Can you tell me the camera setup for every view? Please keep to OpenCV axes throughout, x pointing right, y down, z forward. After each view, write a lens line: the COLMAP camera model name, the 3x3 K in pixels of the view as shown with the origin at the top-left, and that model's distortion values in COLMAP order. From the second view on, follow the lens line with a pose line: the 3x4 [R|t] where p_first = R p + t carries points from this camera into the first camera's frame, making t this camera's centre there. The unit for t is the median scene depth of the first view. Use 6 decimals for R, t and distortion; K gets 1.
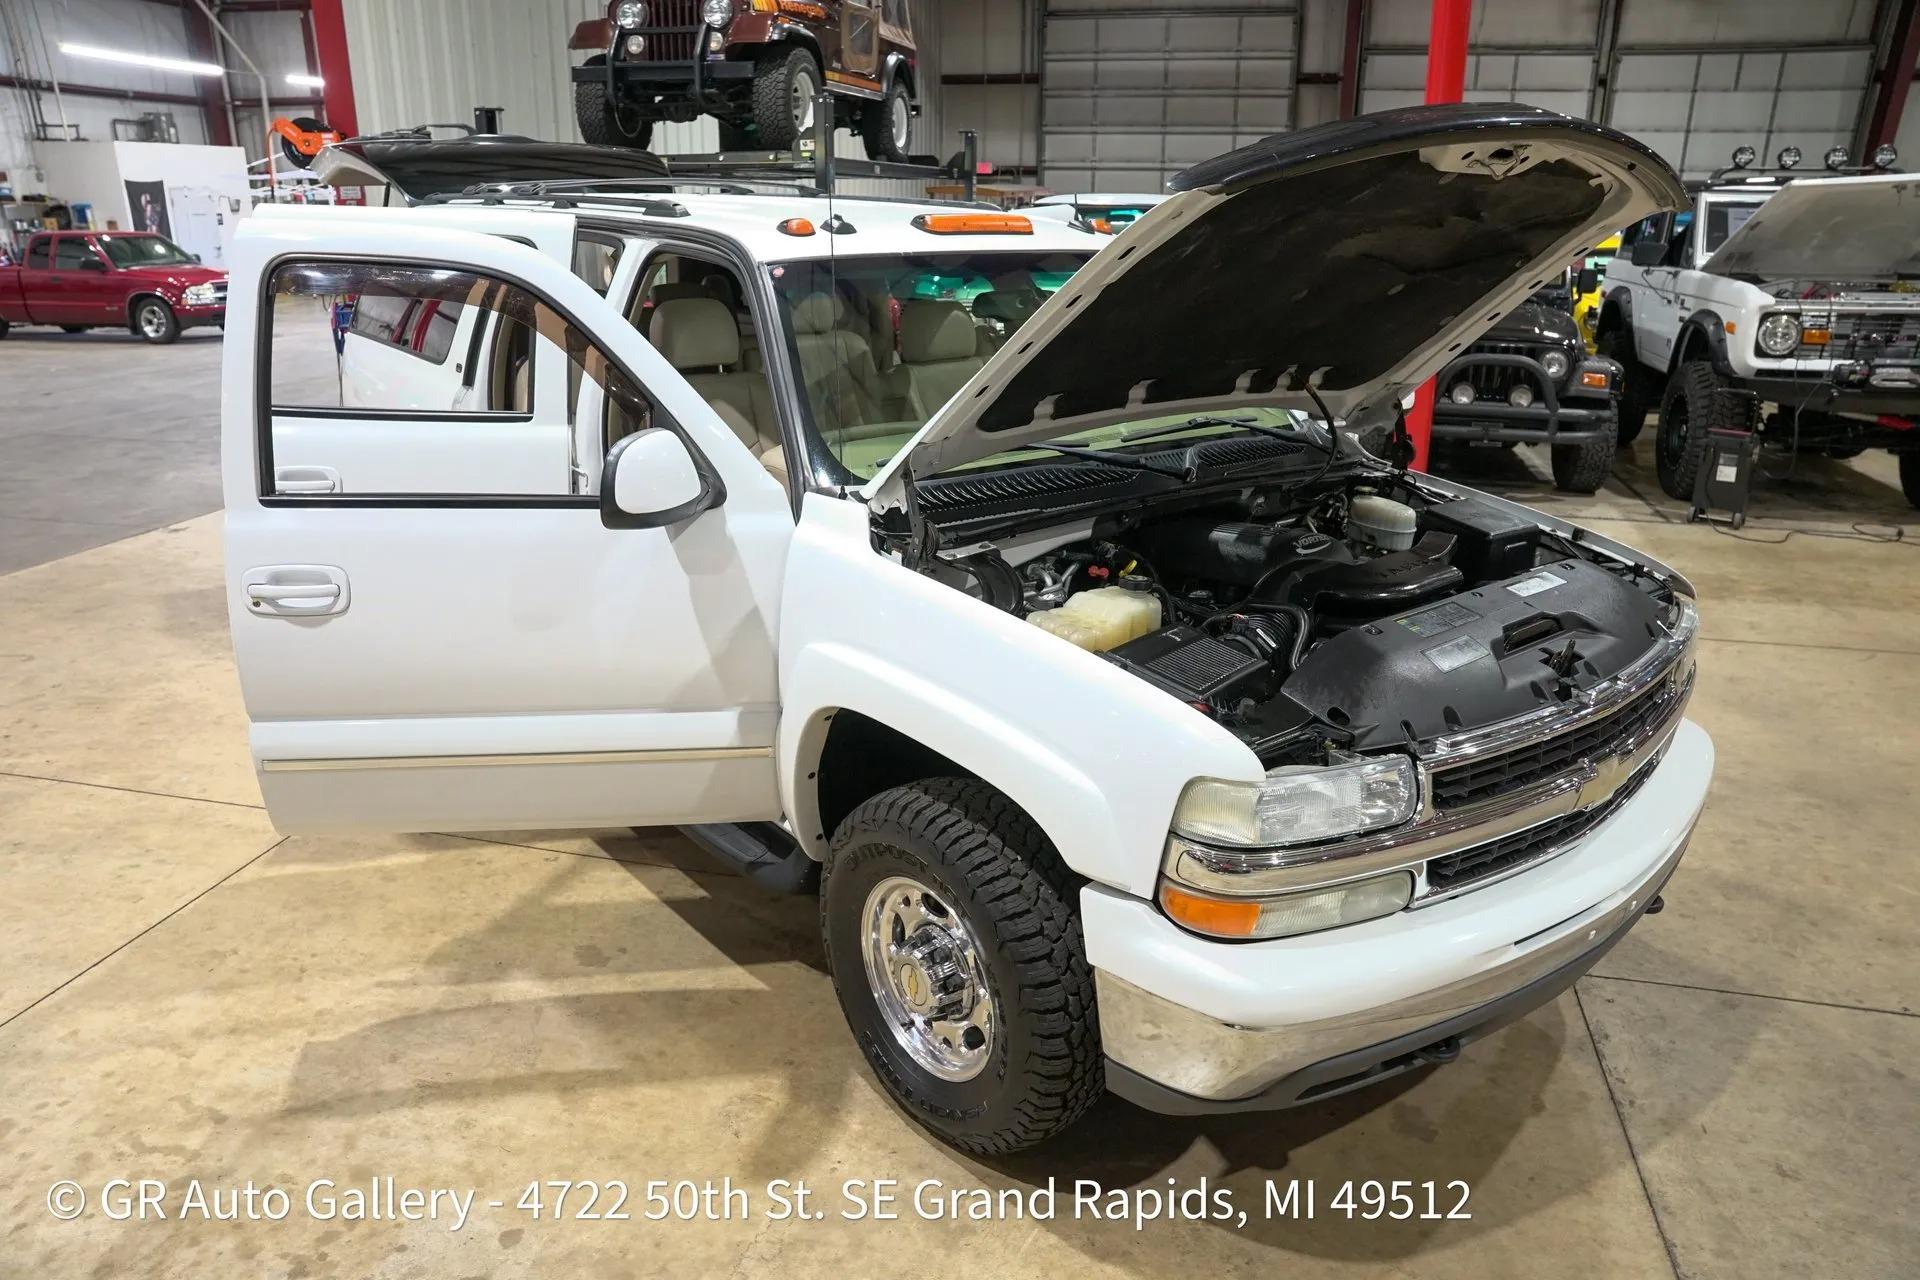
lens RADIAL K [[1315.3, 0, 964.2], [0, 1315.3, 637.4], [0, 0, 1]] dist [-0.143595, 0.112316]
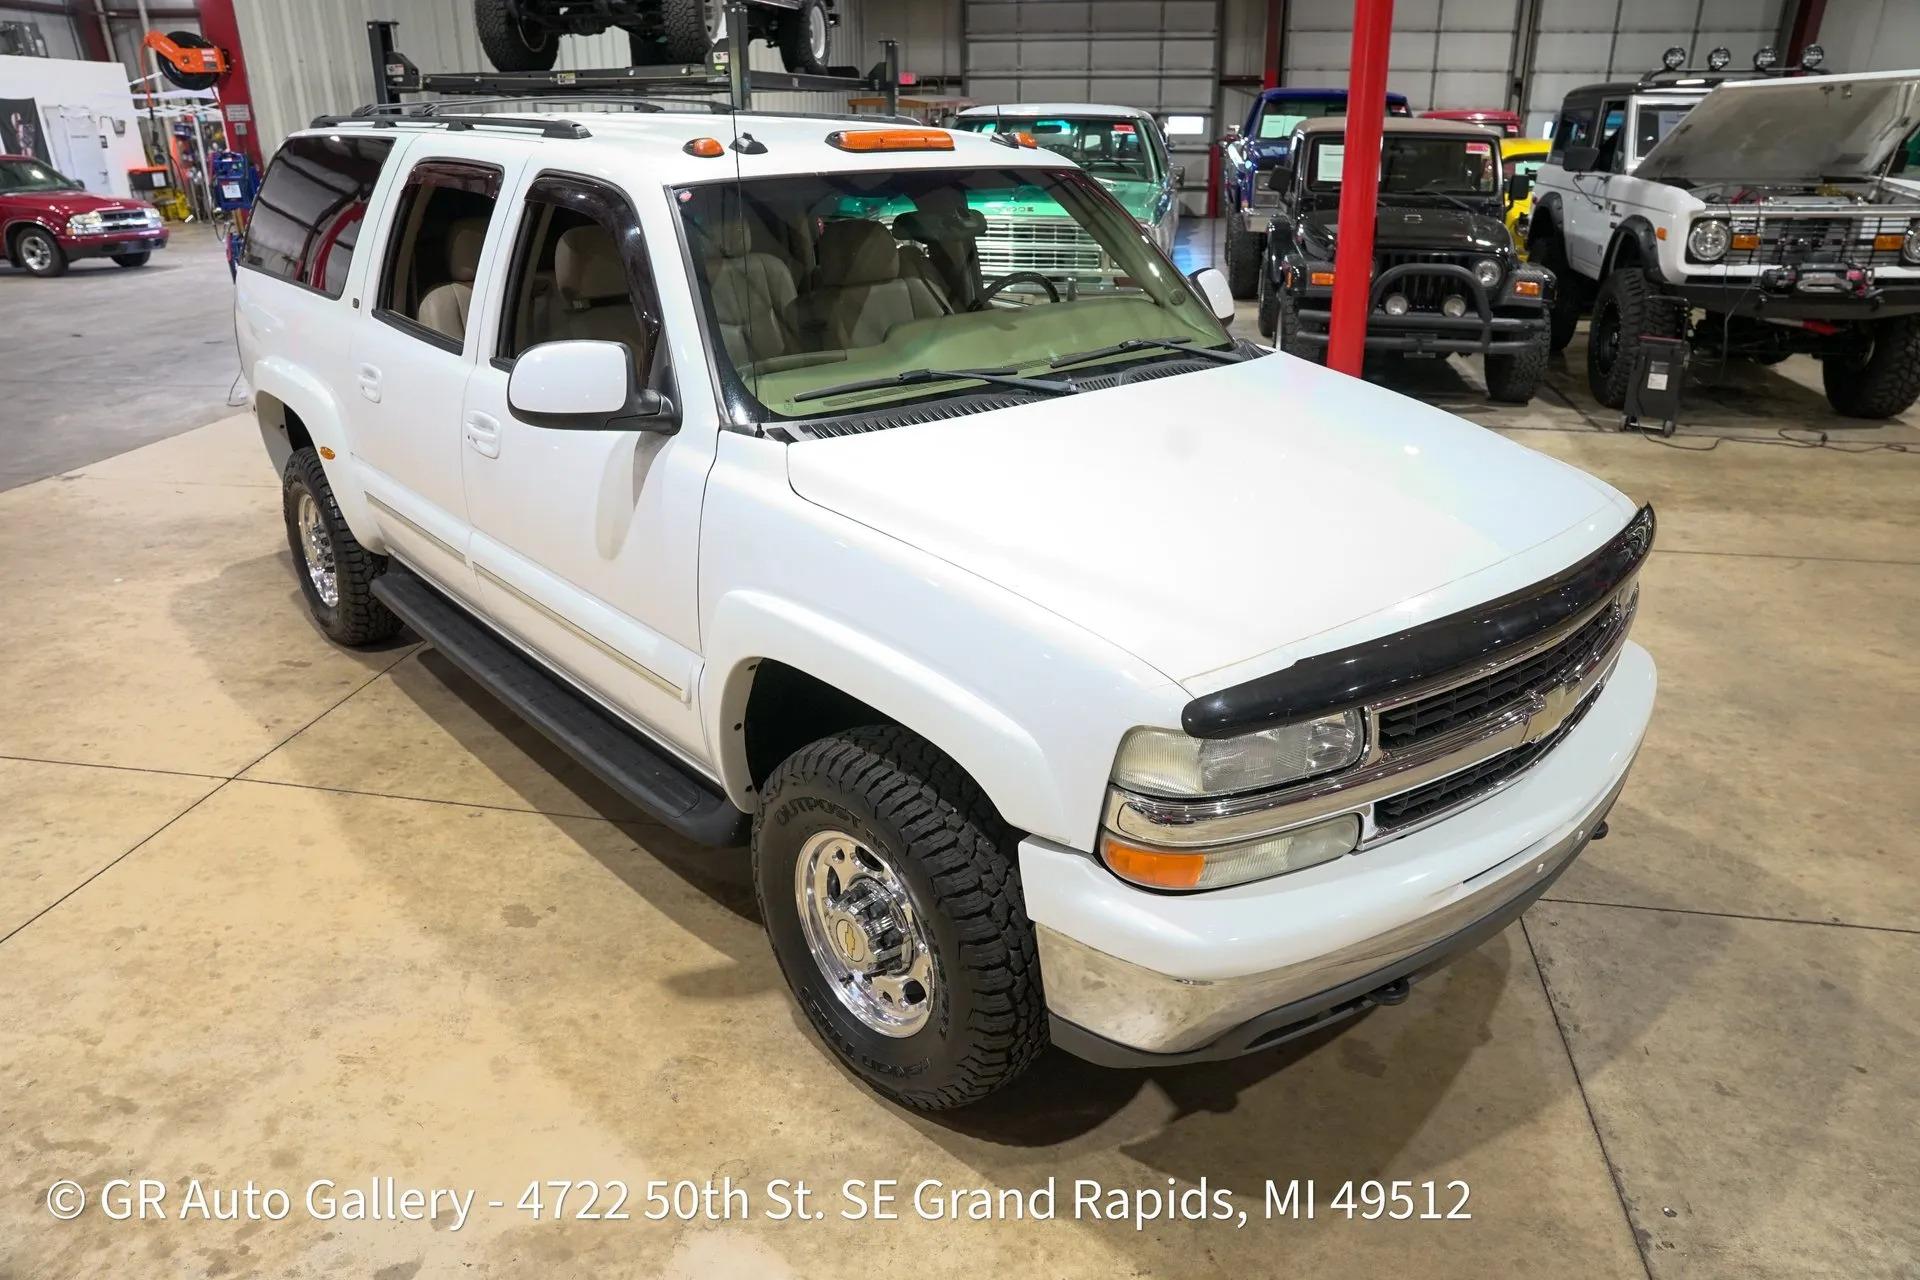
lens RADIAL K [[1315.3, 0, 964.2], [0, 1315.3, 637.4], [0, 0, 1]] dist [-0.143595, 0.112316]
pose [[0.998472, -0.030243, 0.046246, 0.006249], [0.027299, 0.997639, 0.063021, -0.014285], [-0.048043, -0.061662, 0.996940, 0.034565]]
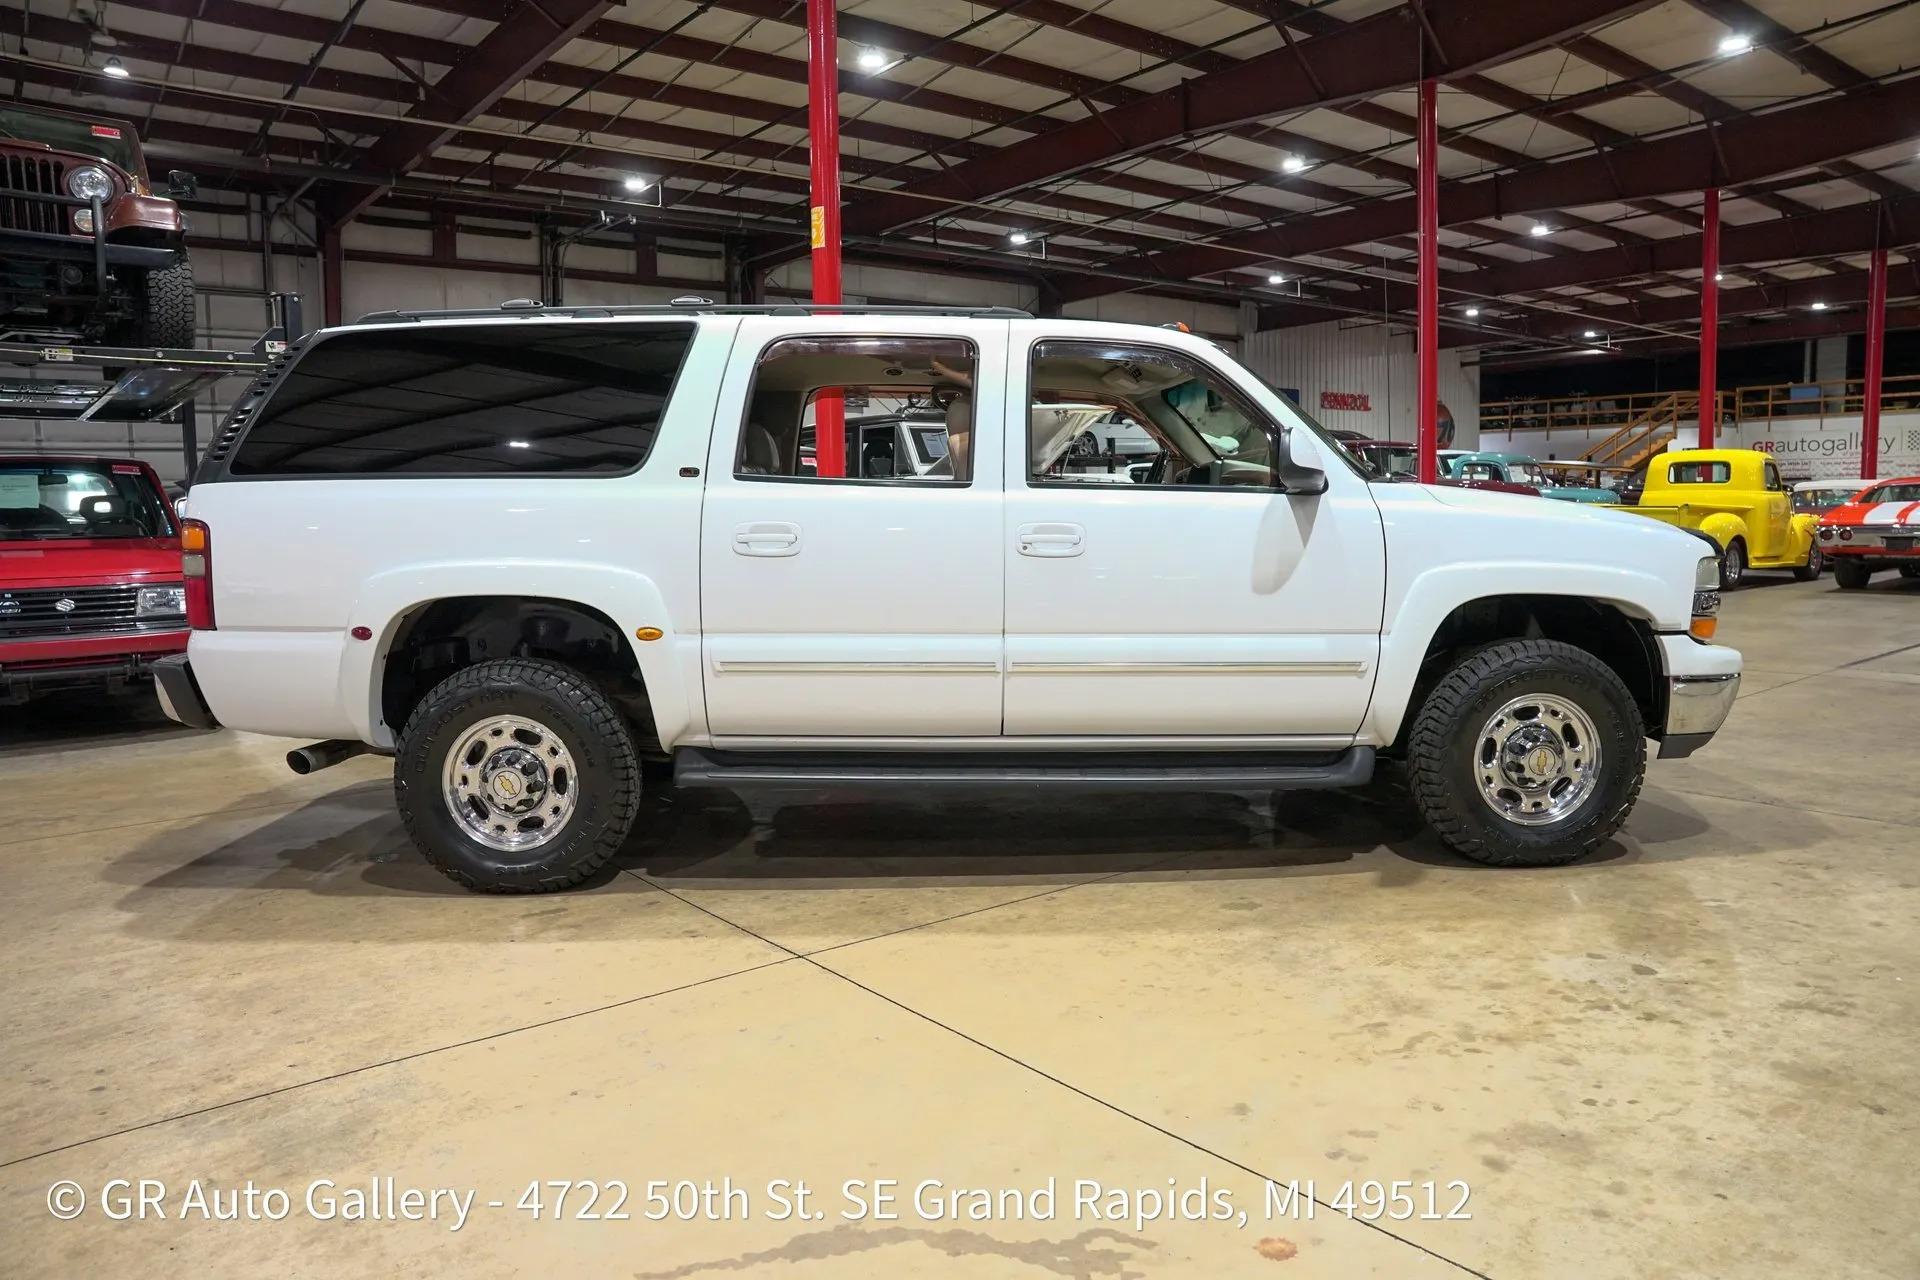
lens RADIAL K [[1315.3, 0, 964.2], [0, 1315.3, 637.4], [0, 0, 1]] dist [-0.143595, 0.112316]
pose [[0.611620, -0.094234, 0.785519, -1.388333], [0.272651, 0.957163, -0.097466, 0.065779], [-0.742686, 0.273785, 0.611113, 0.427925]]
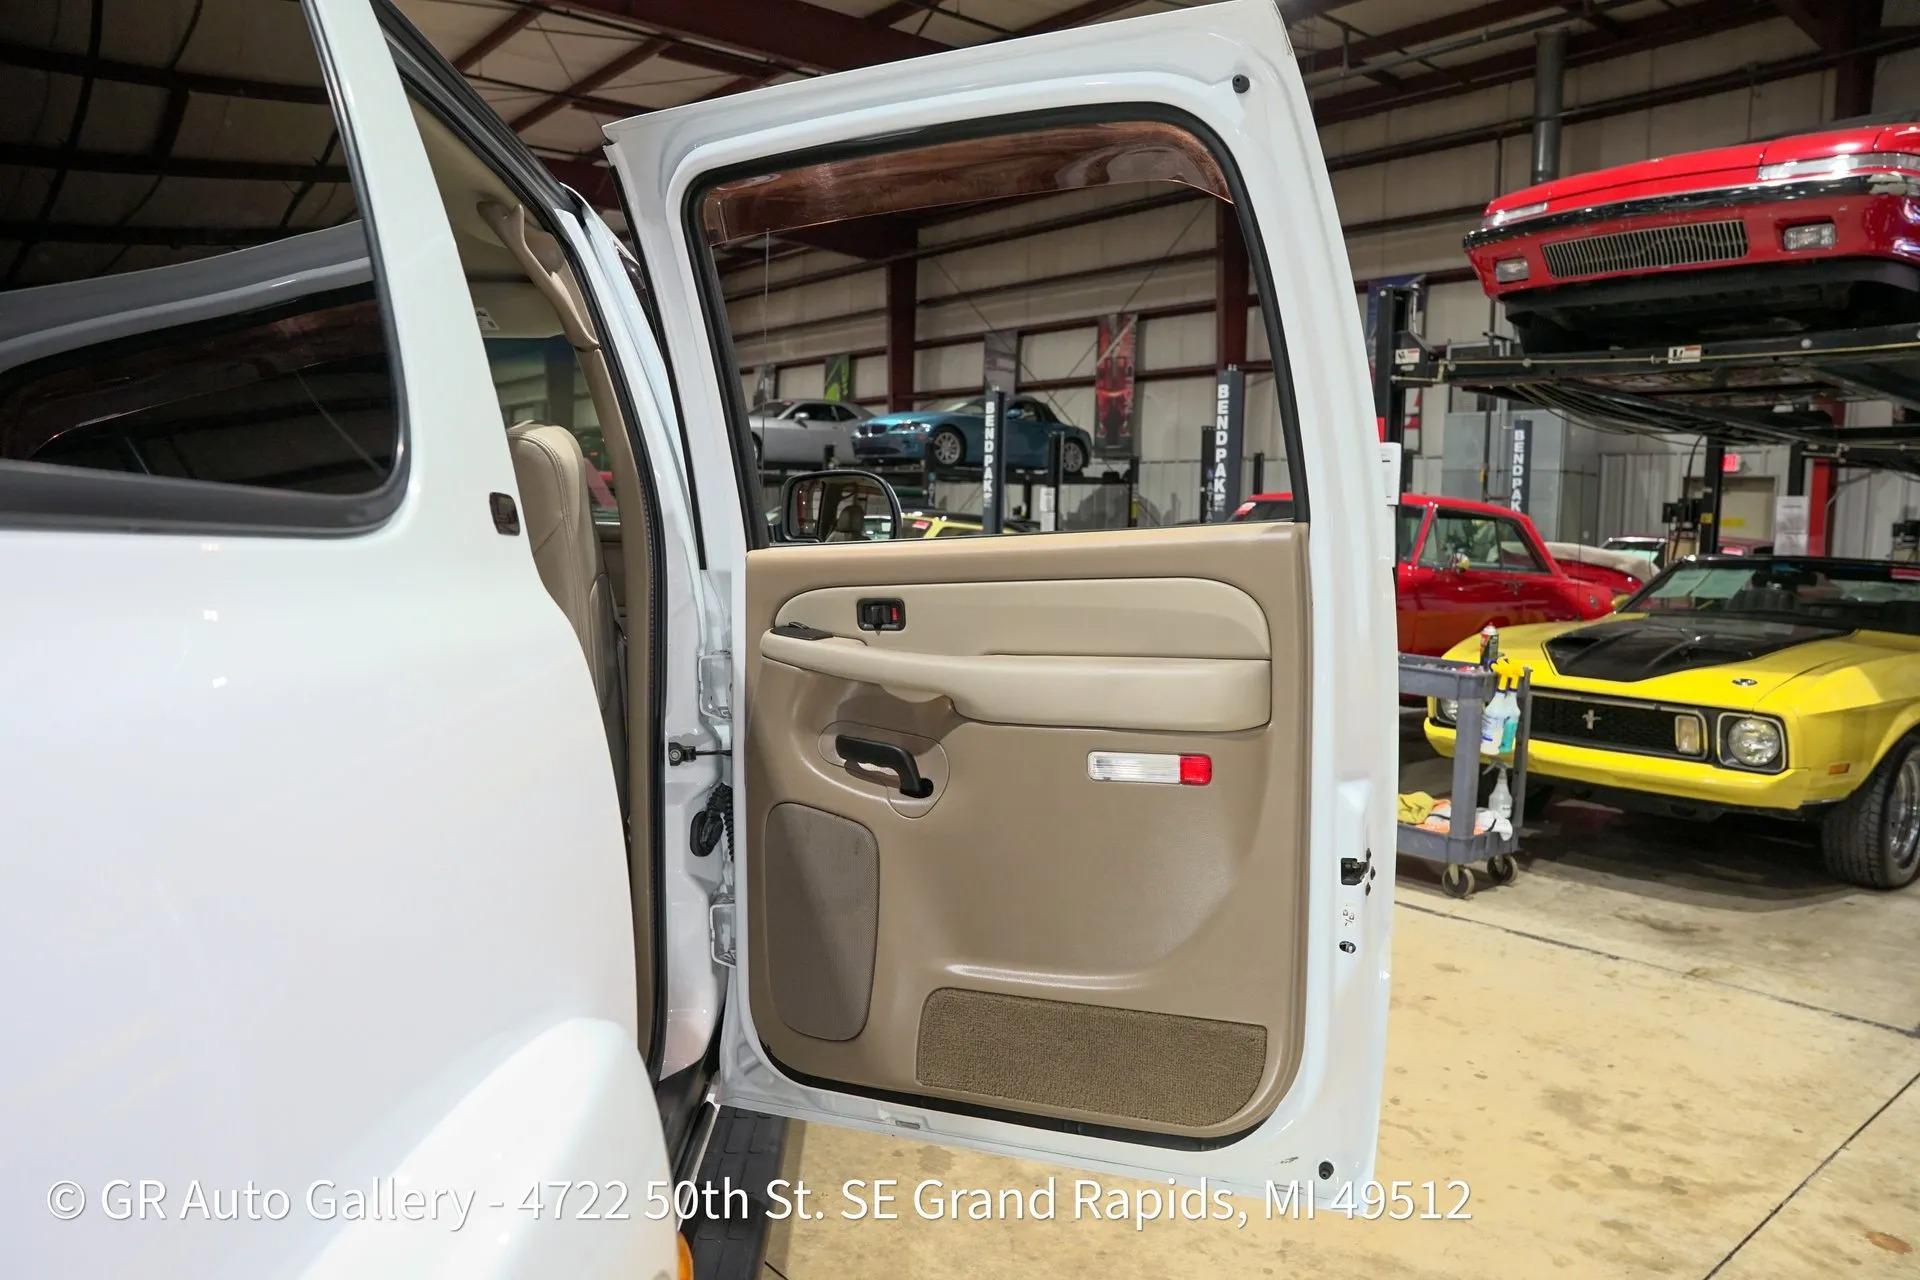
lens RADIAL K [[1315.3, 0, 964.2], [0, 1315.3, 637.4], [0, 0, 1]] dist [-0.143595, 0.112316]
pose [[-0.804322, -0.076045, 0.589308, -0.786076], [0.163089, 0.925435, 0.342012, -0.341739], [-0.571374, 0.371198, -0.731945, 1.523735]]
